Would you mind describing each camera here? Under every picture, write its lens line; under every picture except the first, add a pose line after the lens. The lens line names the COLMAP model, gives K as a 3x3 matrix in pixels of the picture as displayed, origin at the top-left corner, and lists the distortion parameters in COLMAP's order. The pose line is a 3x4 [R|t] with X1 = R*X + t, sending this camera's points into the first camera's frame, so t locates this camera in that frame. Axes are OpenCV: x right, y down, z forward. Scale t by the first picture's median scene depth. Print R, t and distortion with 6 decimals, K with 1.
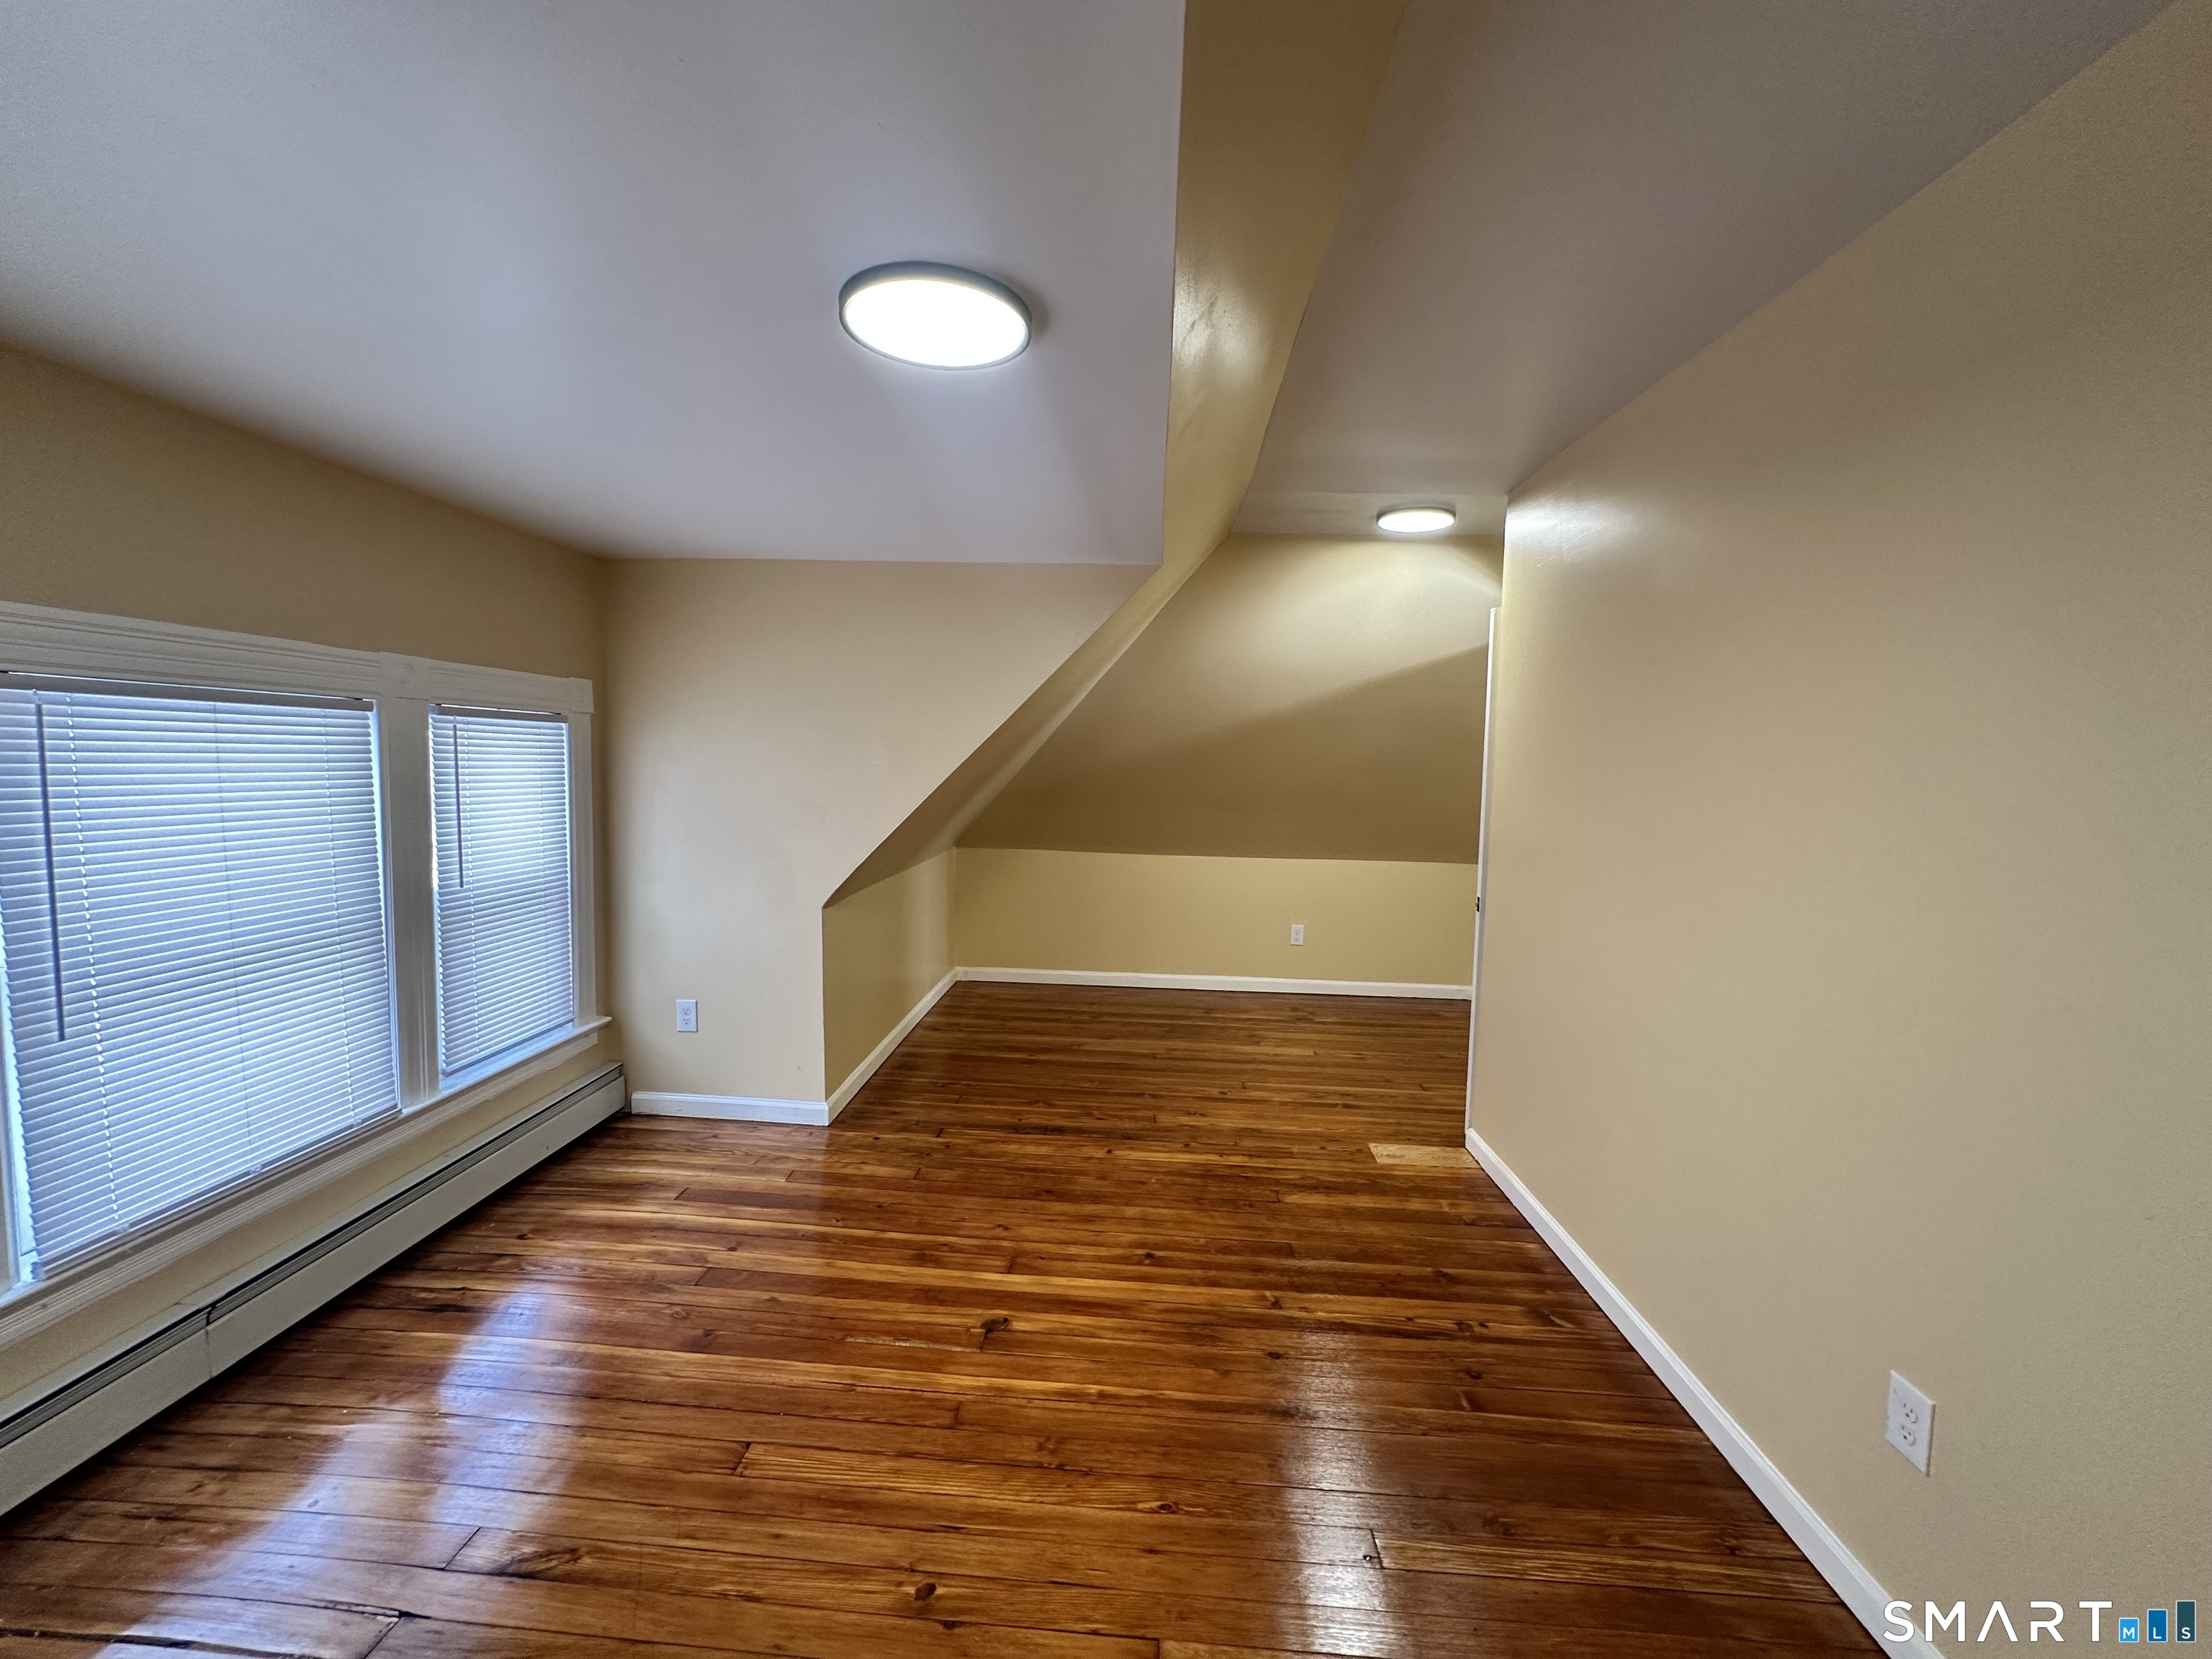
lens RADIAL K [[882.7, 0, 1095.1], [0, 882.7, 826.2], [0, 0, 1]] dist [-0.002536, -0.000095]
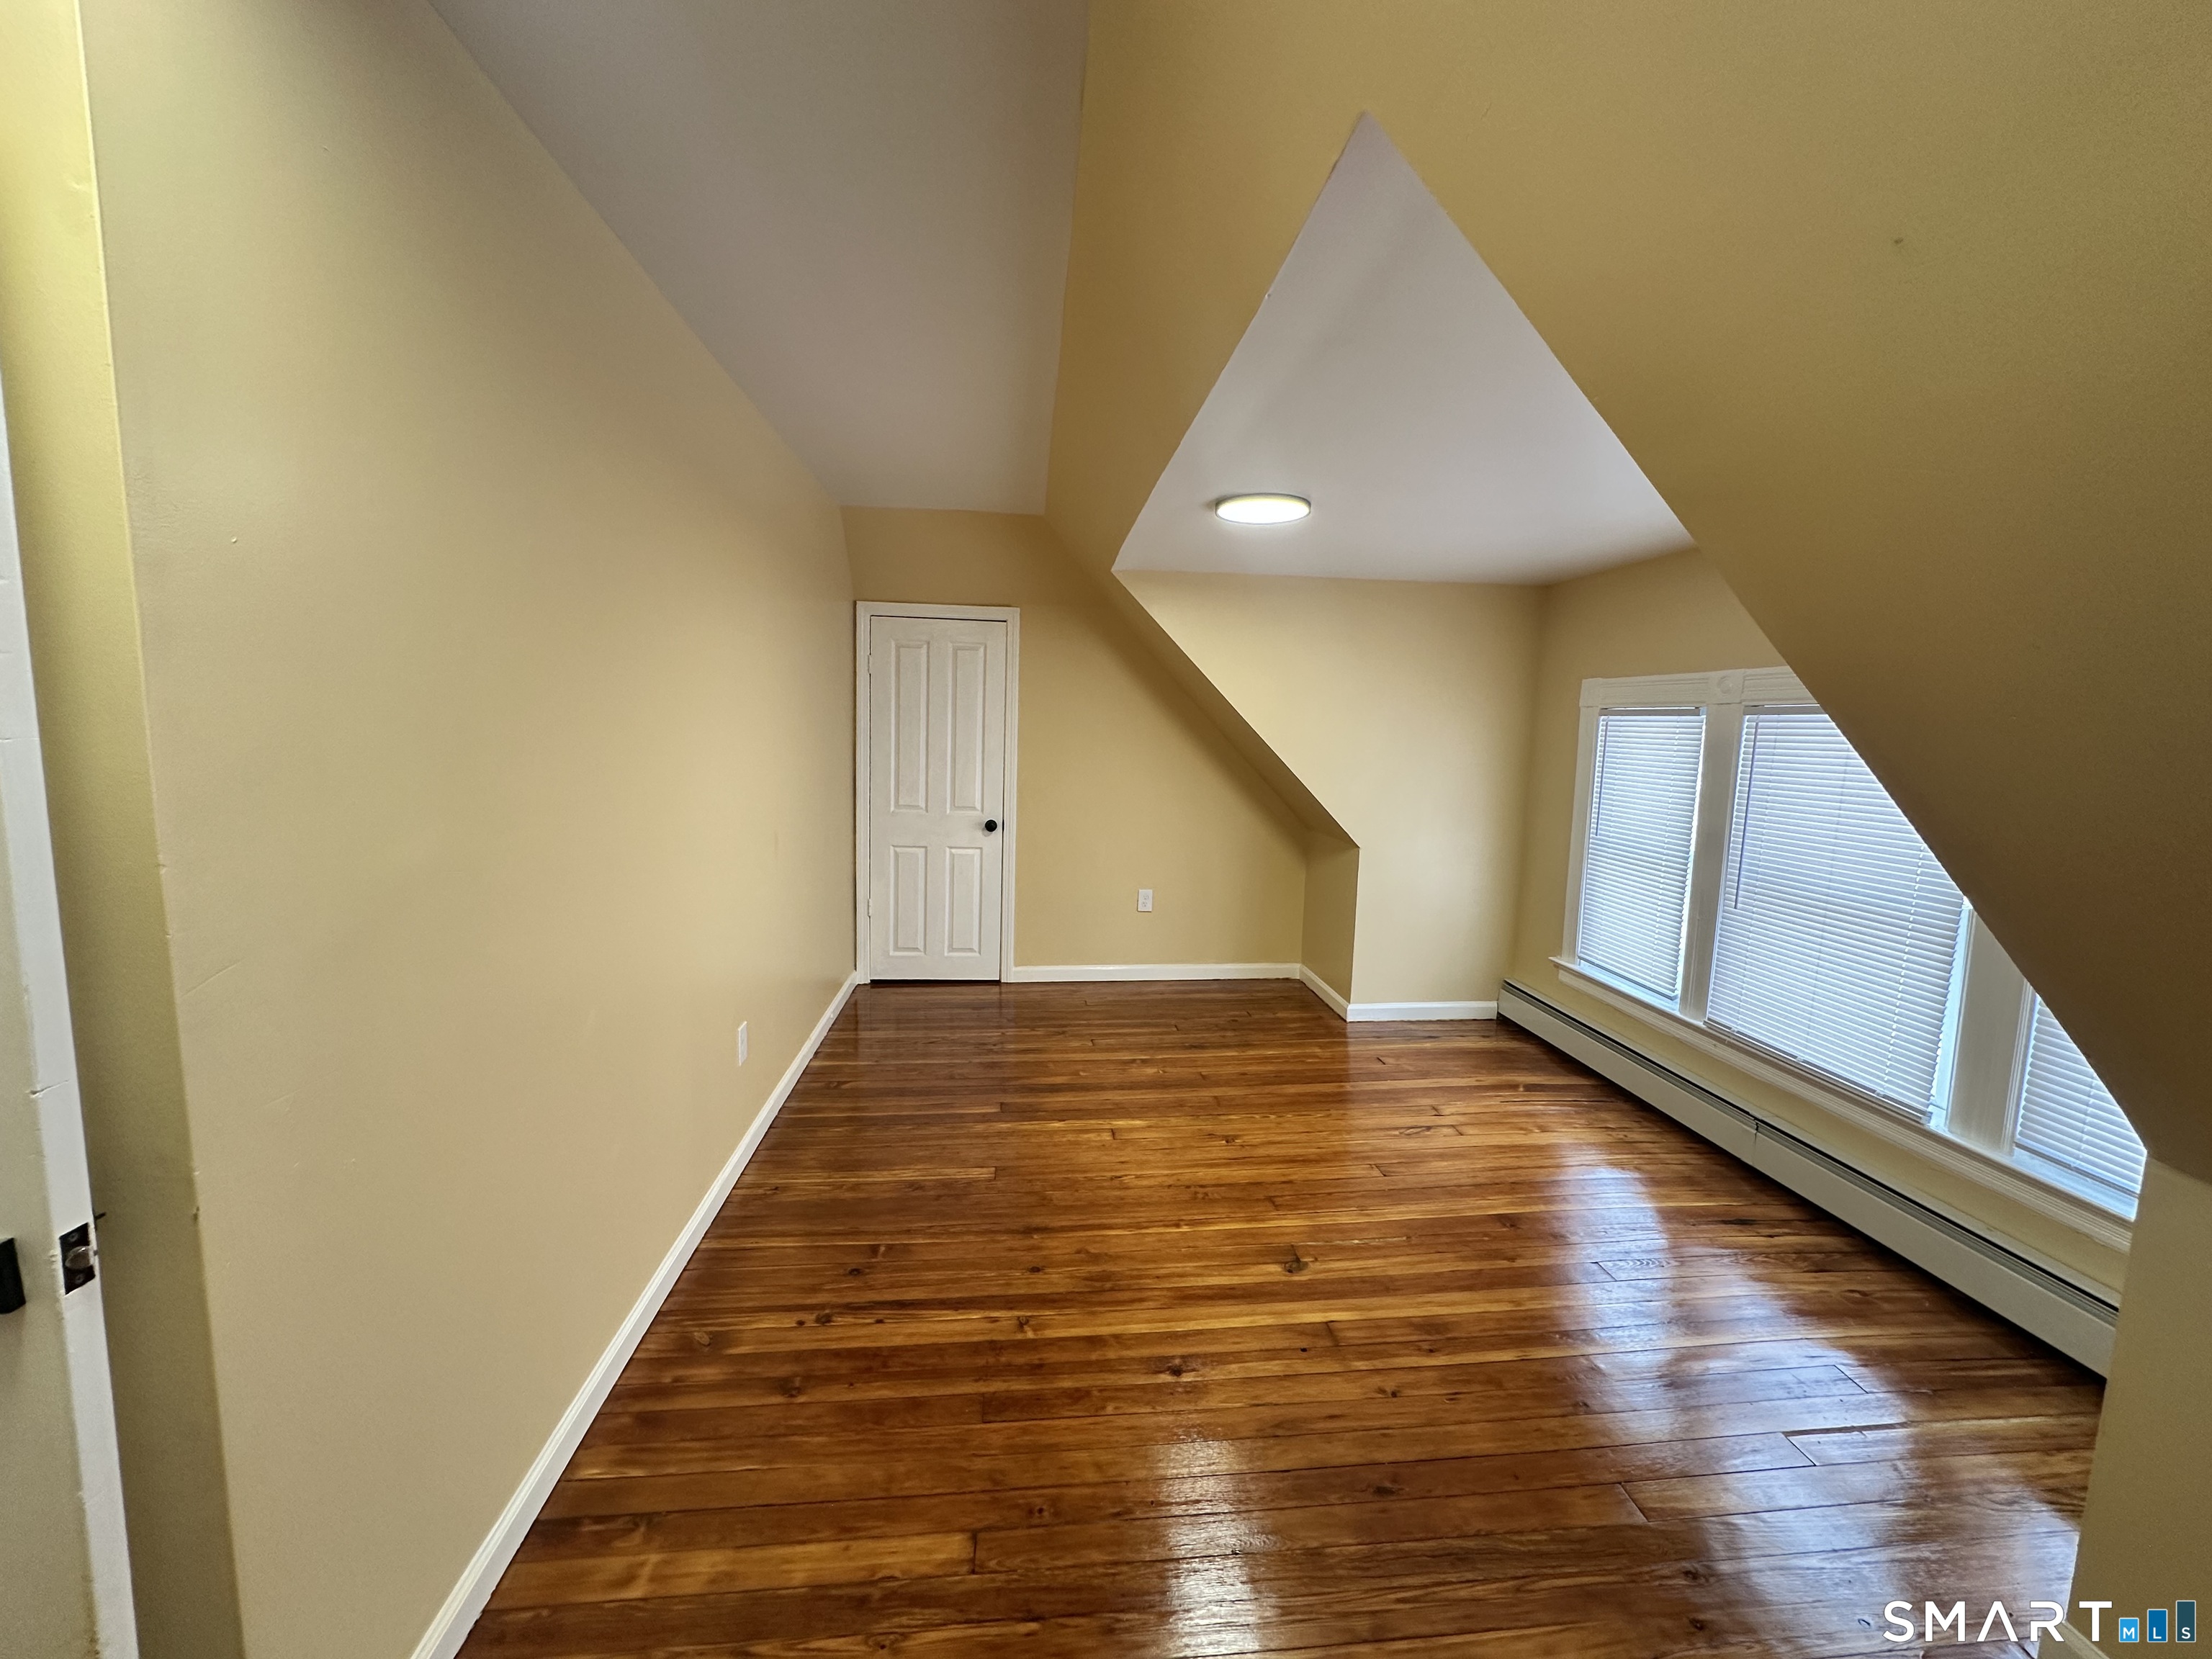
lens RADIAL K [[882.7, 0, 1105.6], [0, 882.7, 829.2], [0, 0, 1]] dist [-0.002536, -0.000095]
pose [[-0.985770, -0.029374, -0.165516, 0.284363], [-0.060520, 0.980605, 0.186417, -0.123630], [0.156830, 0.193781, -0.968428, 1.776133]]
